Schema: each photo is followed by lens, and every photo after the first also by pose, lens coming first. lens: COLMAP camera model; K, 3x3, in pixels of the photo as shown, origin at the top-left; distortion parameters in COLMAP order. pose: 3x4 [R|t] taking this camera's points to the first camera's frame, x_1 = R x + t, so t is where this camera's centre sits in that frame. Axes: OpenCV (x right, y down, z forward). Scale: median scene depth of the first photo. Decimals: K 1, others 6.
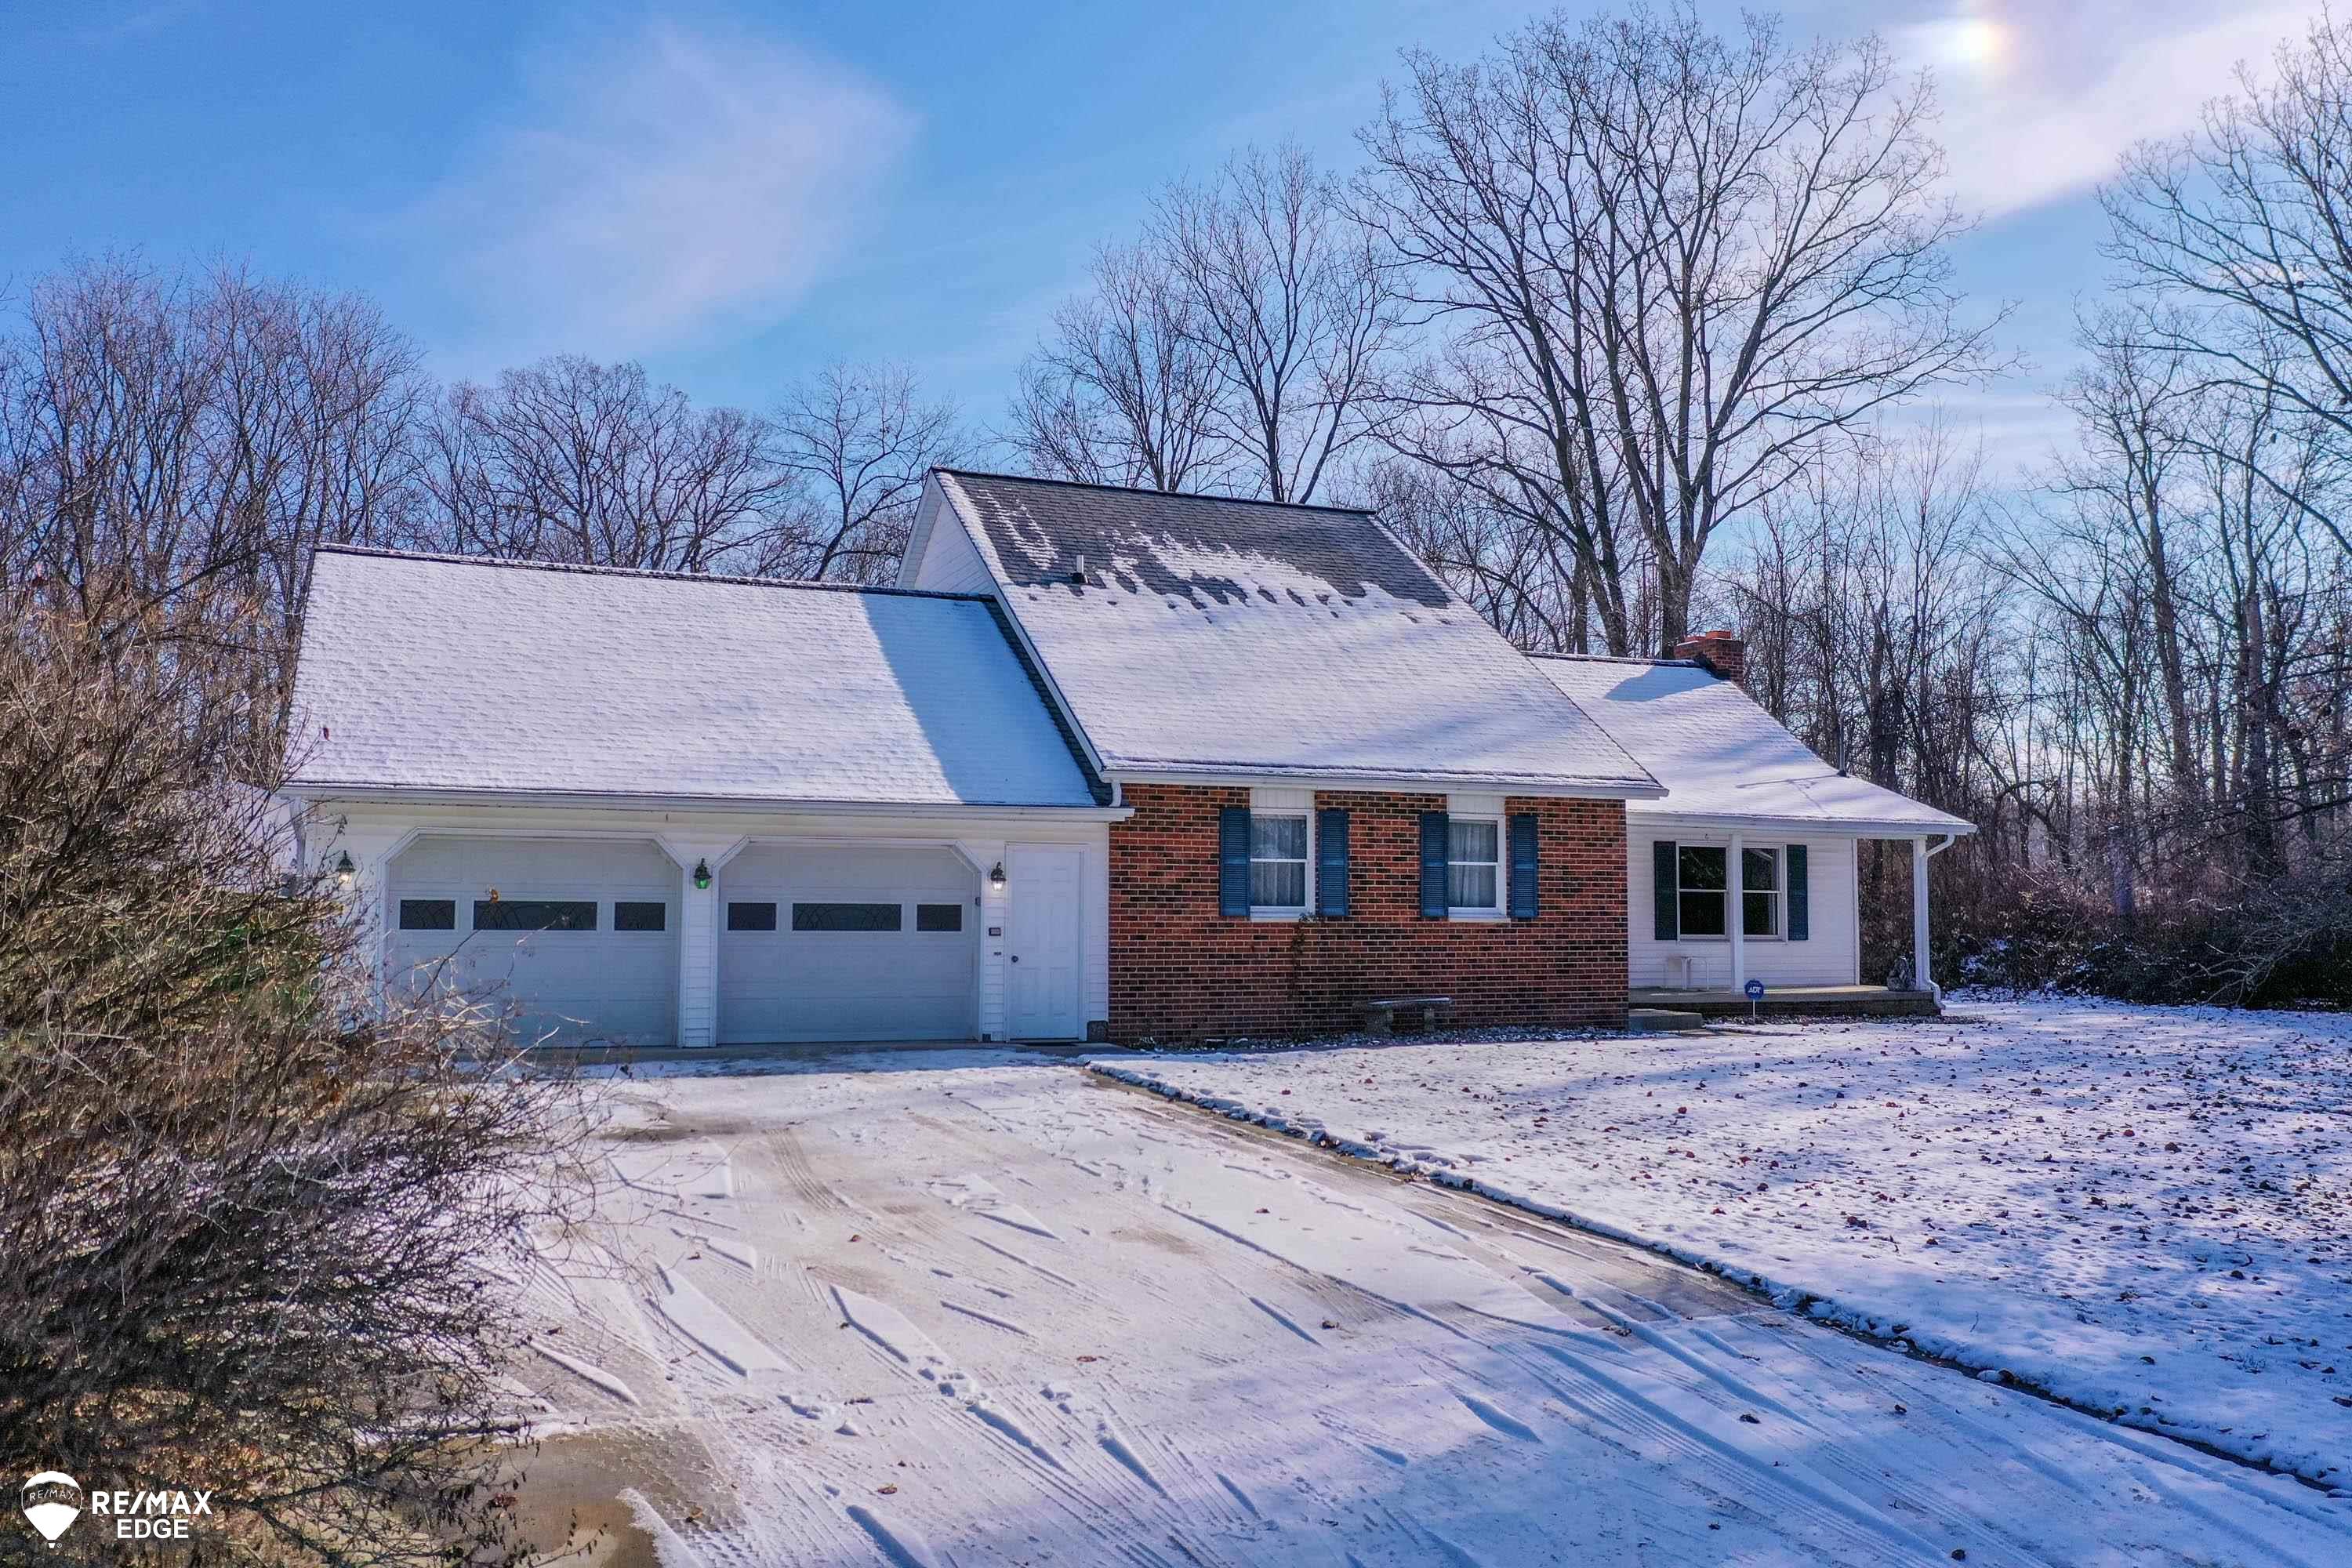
lens RADIAL K [[1838.3, 0, 1176.0], [0, 1838.3, 784.0], [0, 0, 1]] dist [0.003576, 0.000061]
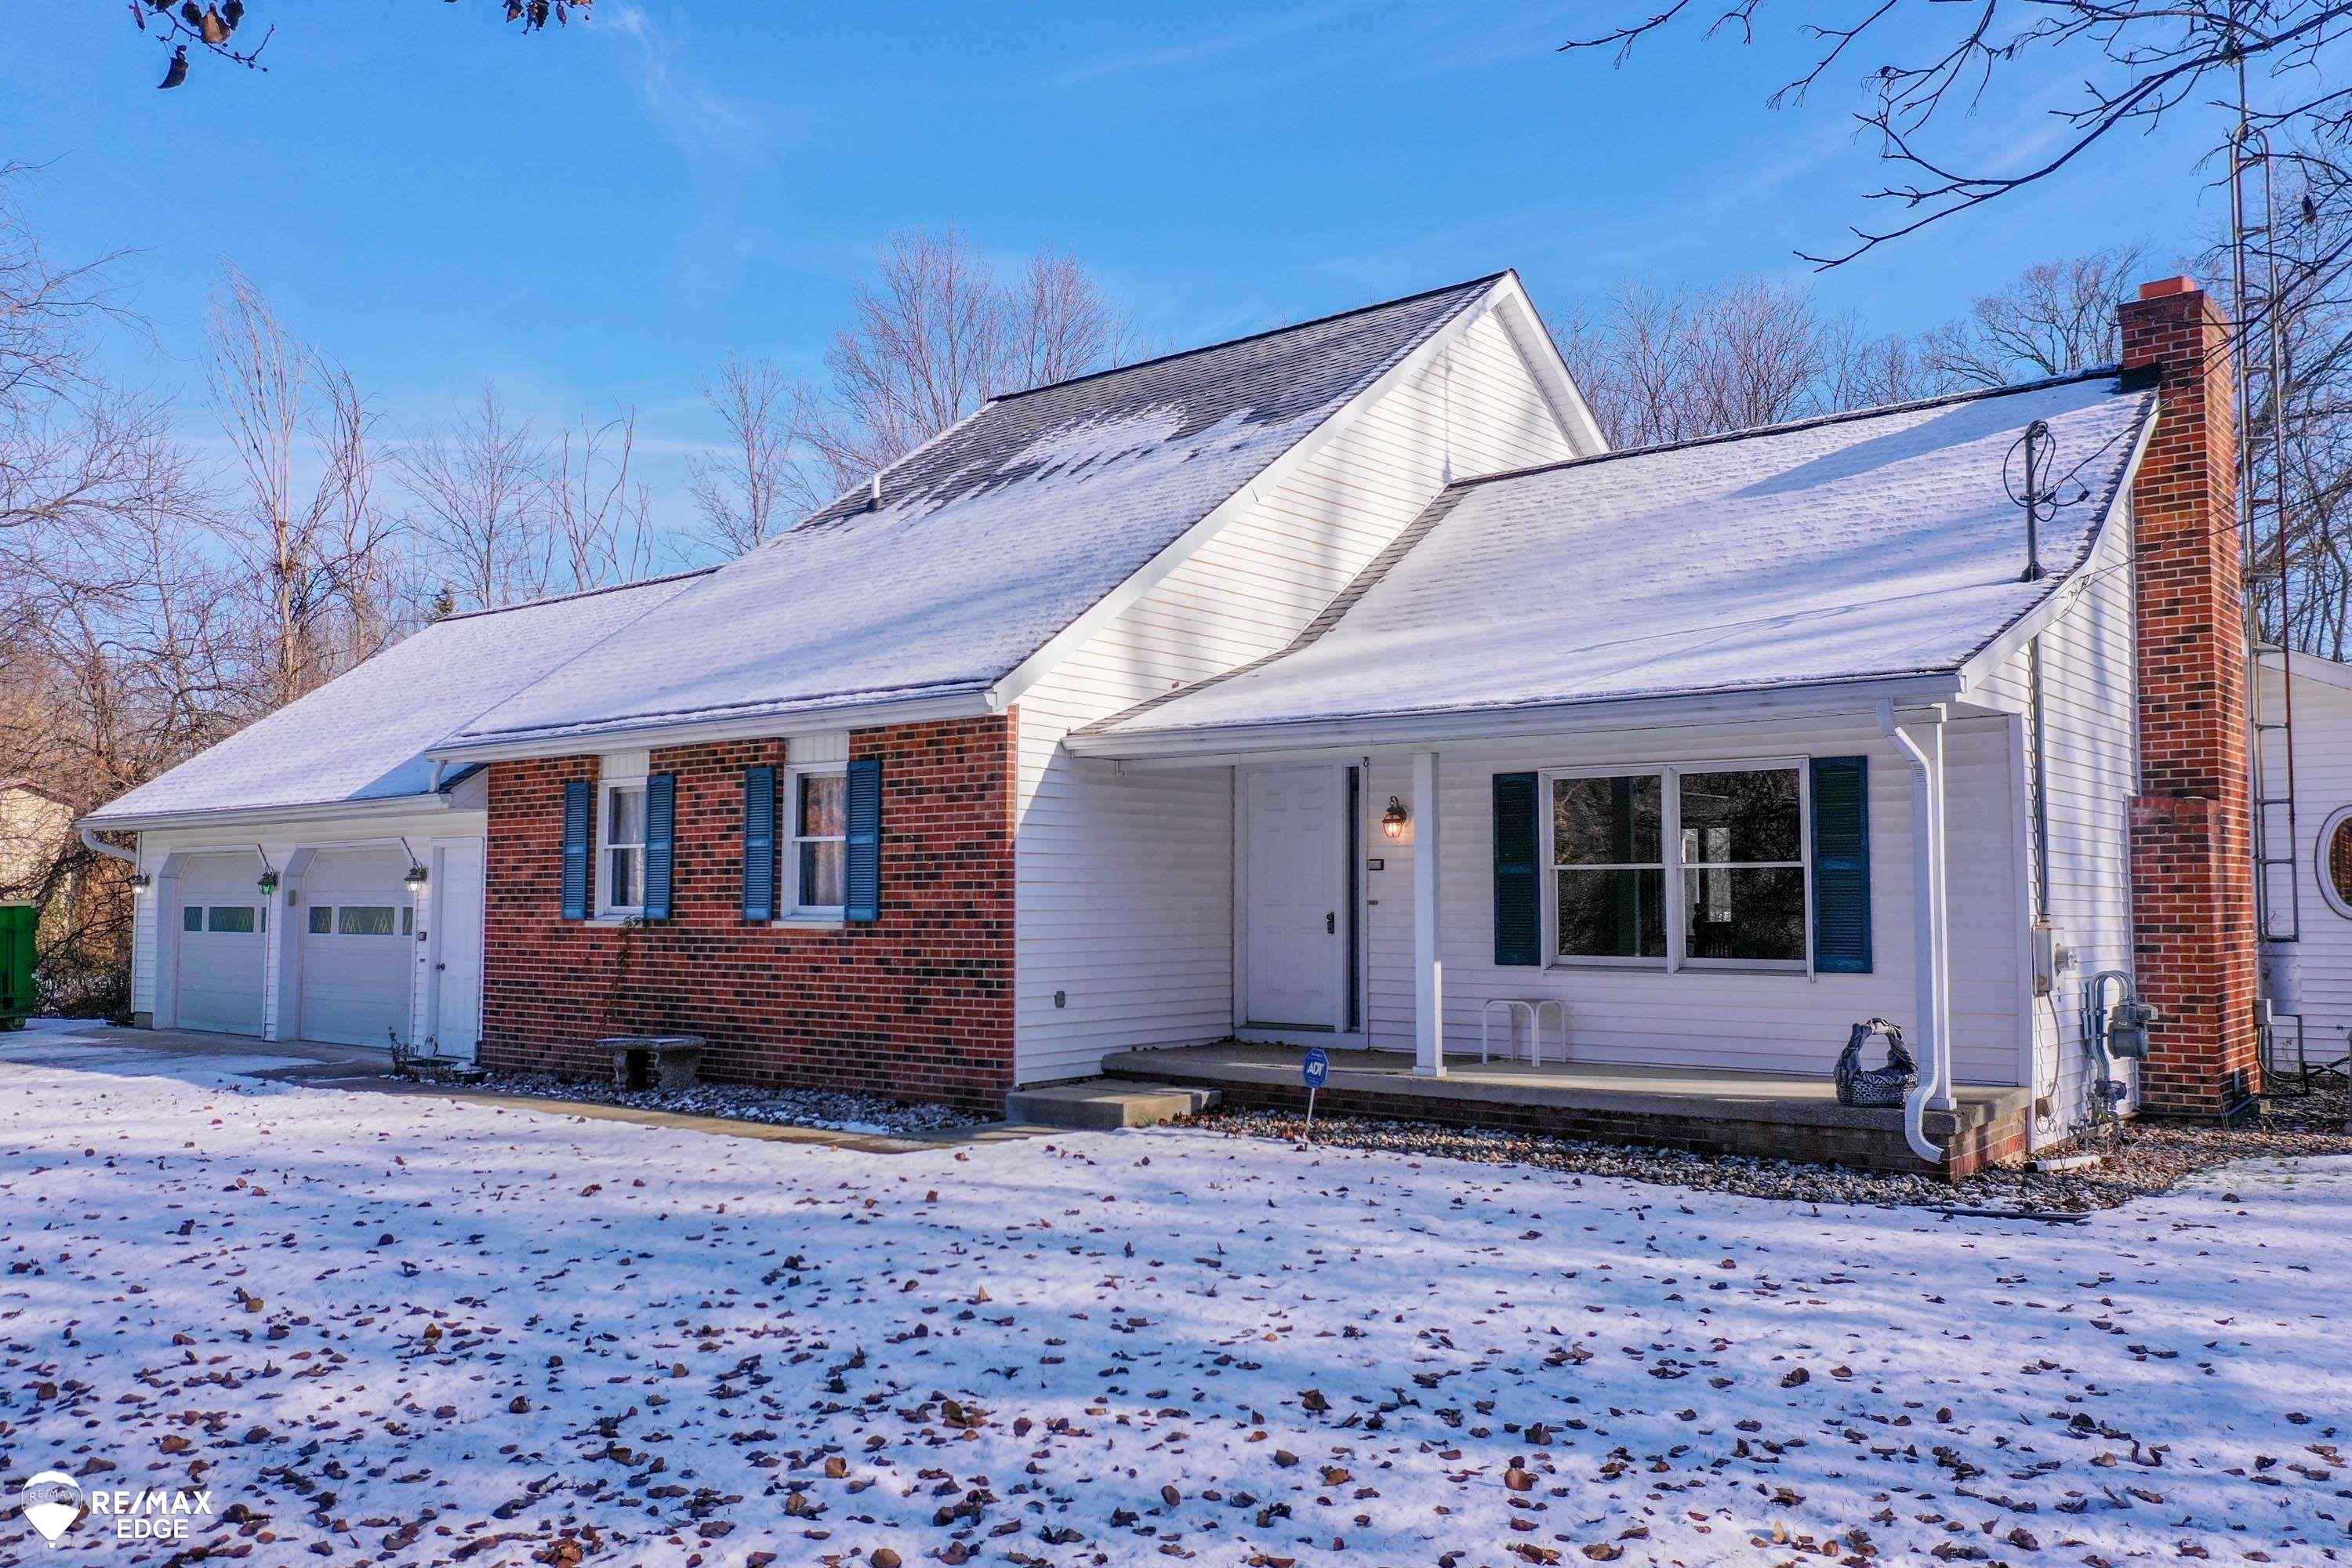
lens RADIAL K [[1858.3, 0, 1176.0], [0, 1858.3, 784.0], [0, 0, 1]] dist [-0.002845, 0.003054]
pose [[0.472572, -0.064094, -0.878958, 0.682960], [0.063452, 0.997238, -0.038604, 0.048751], [0.879005, -0.037529, 0.475334, 0.677261]]
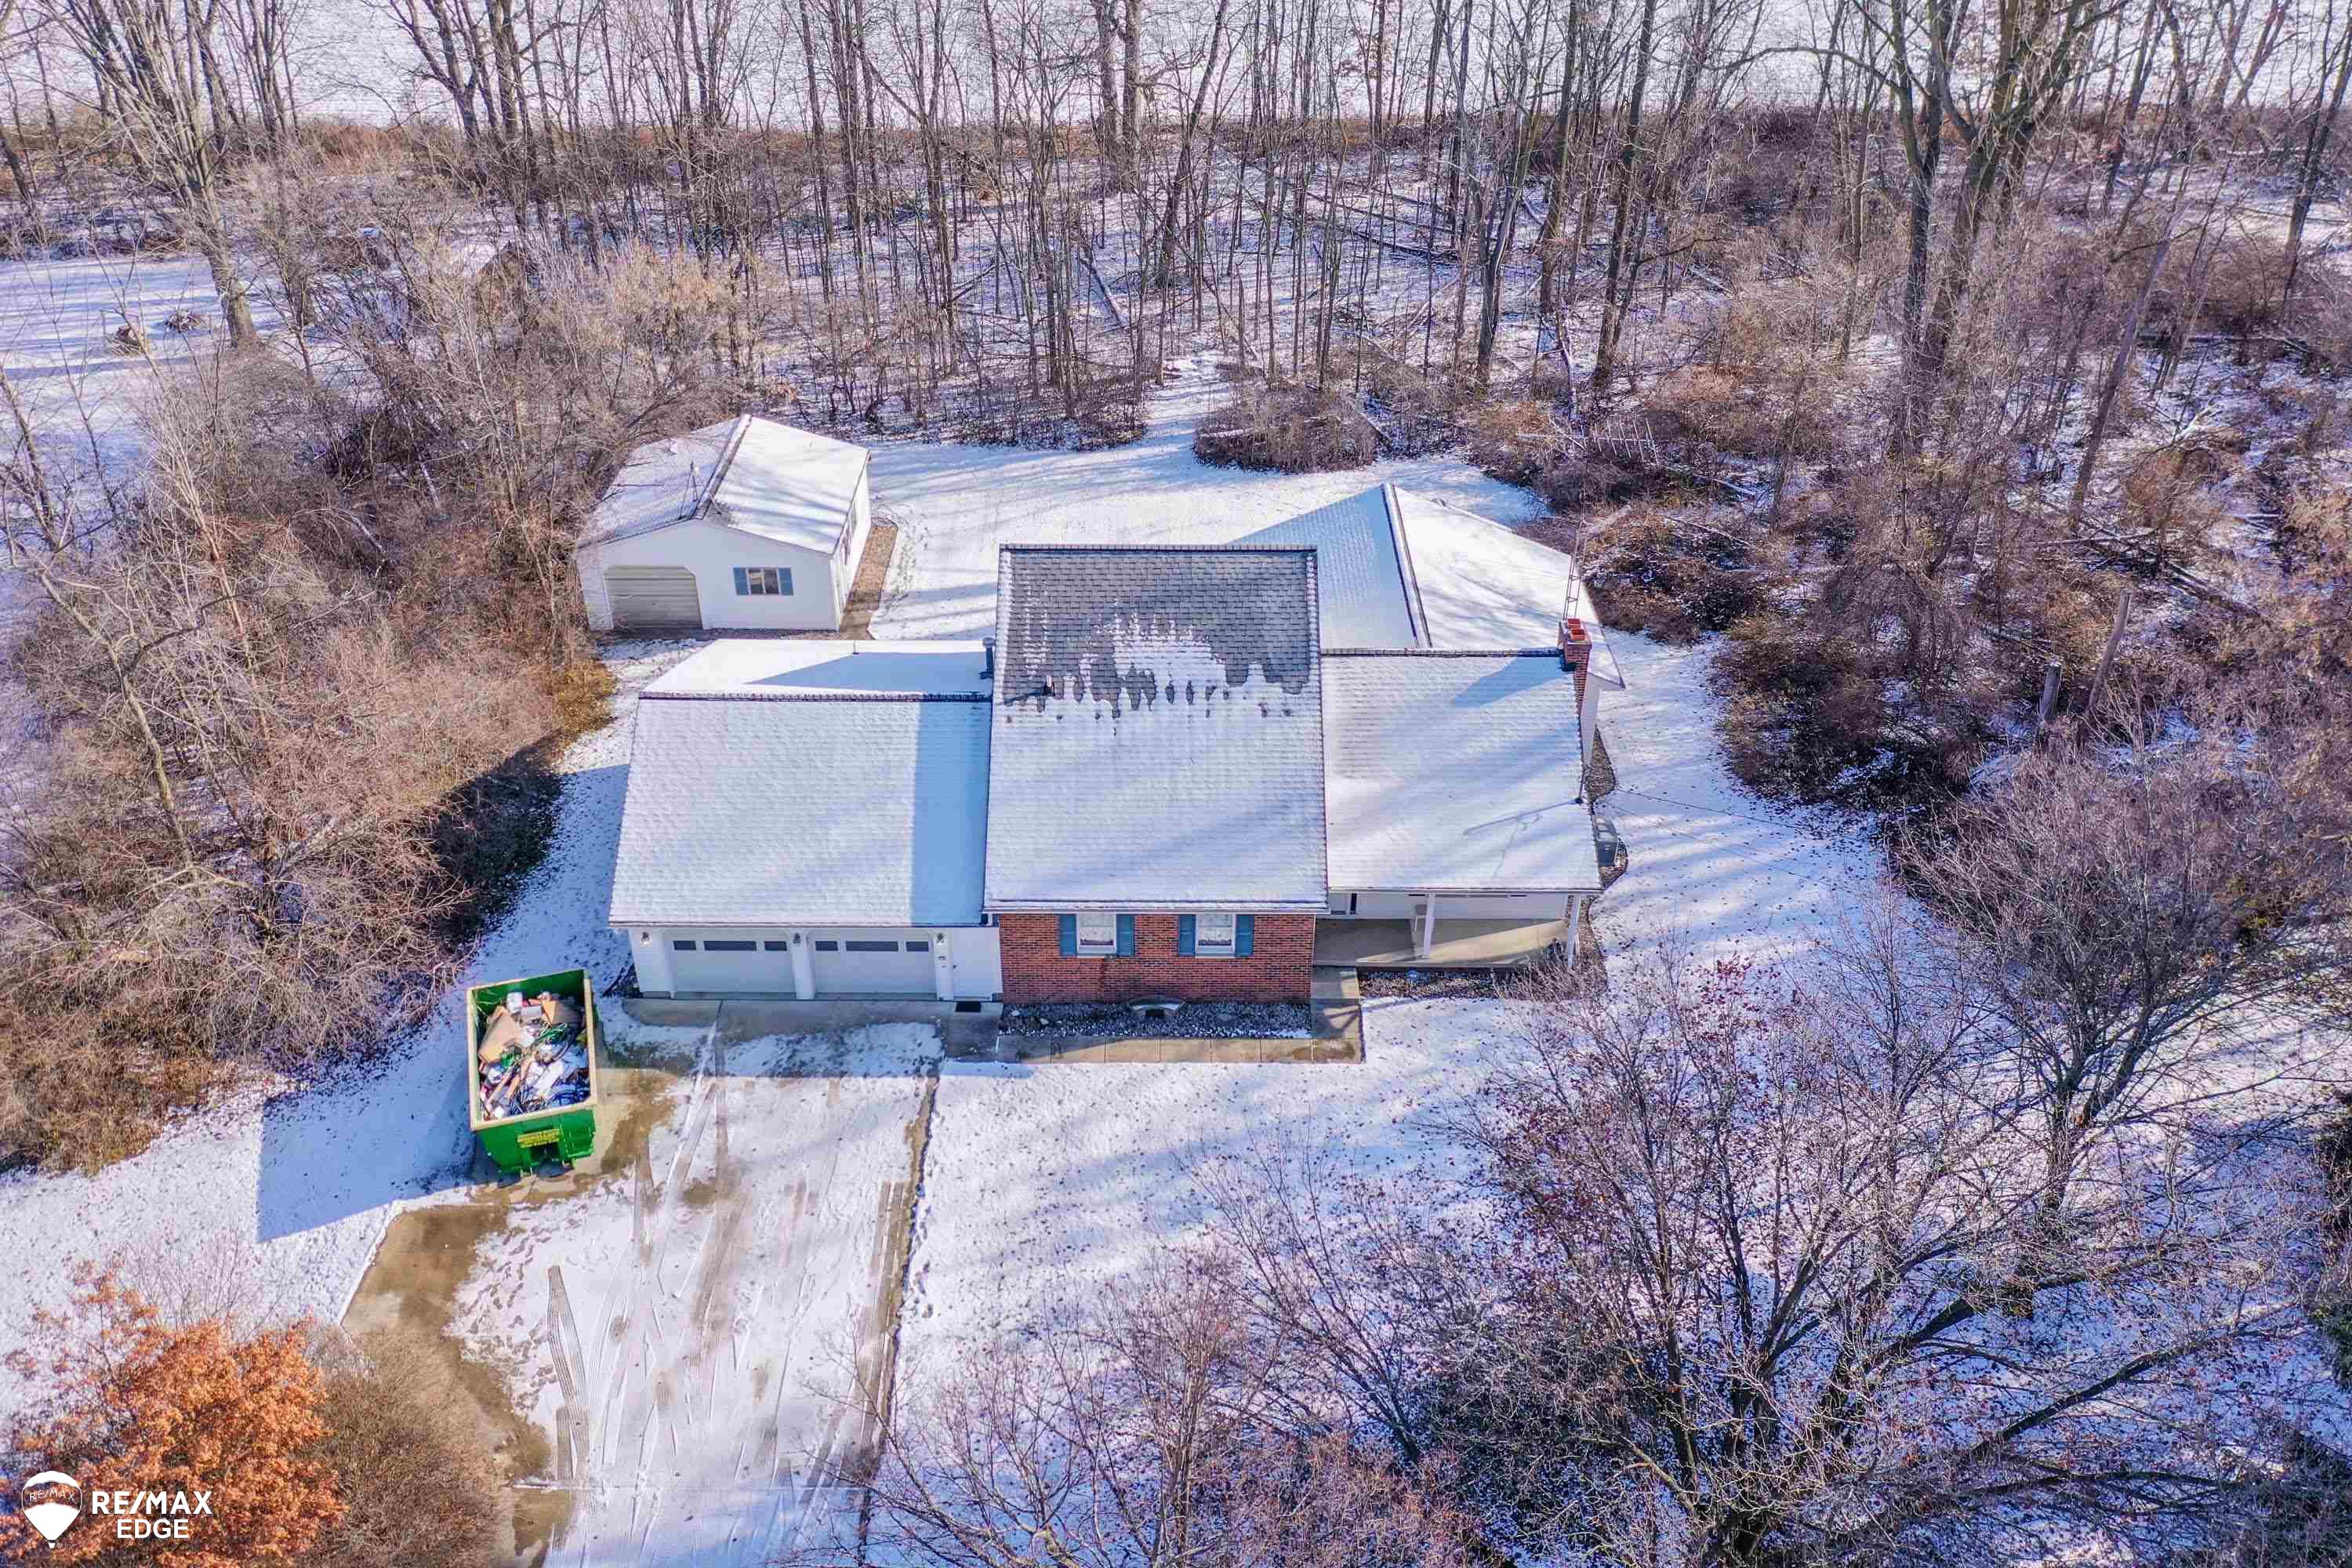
lens RADIAL K [[1858.3, 0, 1176.0], [0, 1858.3, 784.0], [0, 0, 1]] dist [-0.002845, 0.003054]
pose [[0.924286, 0.209105, -0.319328, 0.576756], [0.023888, 0.803264, 0.595144, -0.983919], [0.380952, -0.557711, 0.737451, -0.239076]]
